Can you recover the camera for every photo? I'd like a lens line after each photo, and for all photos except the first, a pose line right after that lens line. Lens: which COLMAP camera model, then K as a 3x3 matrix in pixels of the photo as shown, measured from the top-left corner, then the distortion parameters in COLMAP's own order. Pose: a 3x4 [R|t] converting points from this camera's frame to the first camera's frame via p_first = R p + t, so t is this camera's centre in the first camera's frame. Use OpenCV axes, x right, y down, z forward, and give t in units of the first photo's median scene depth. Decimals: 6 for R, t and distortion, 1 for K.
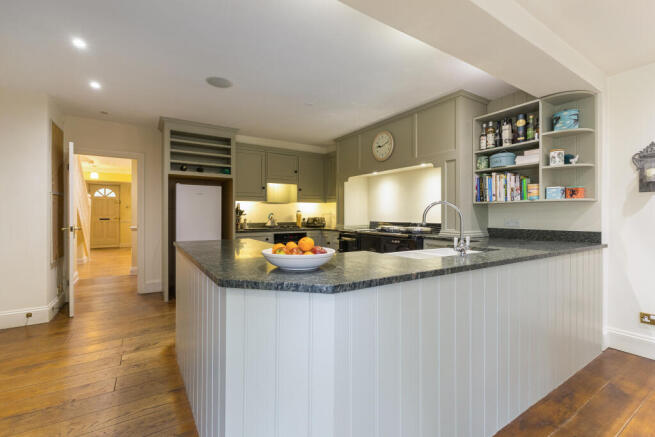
lens RADIAL K [[290.0, 0, 323.1], [0, 290.0, 216.3], [0, 0, 1]] dist [0.002610, -0.000037]
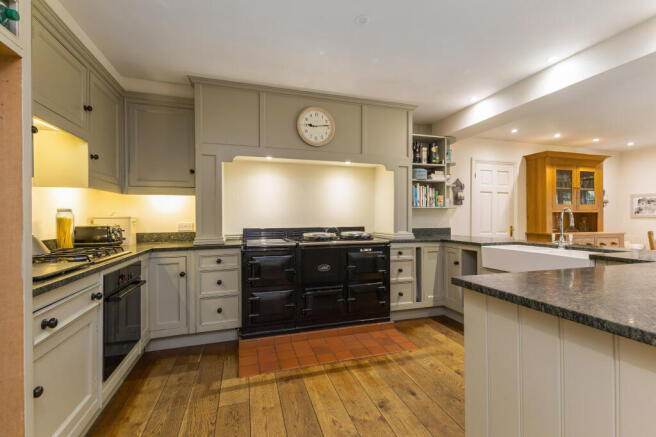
lens RADIAL K [[290.4, 0, 327.1], [0, 290.4, 217.1], [0, 0, 1]] dist [0.002610, -0.000037]
pose [[0.263459, -0.000795, 0.964670, -0.700813], [0.006670, 0.999977, -0.000997, -0.009970], [-0.964648, 0.006697, 0.263458, 1.062280]]
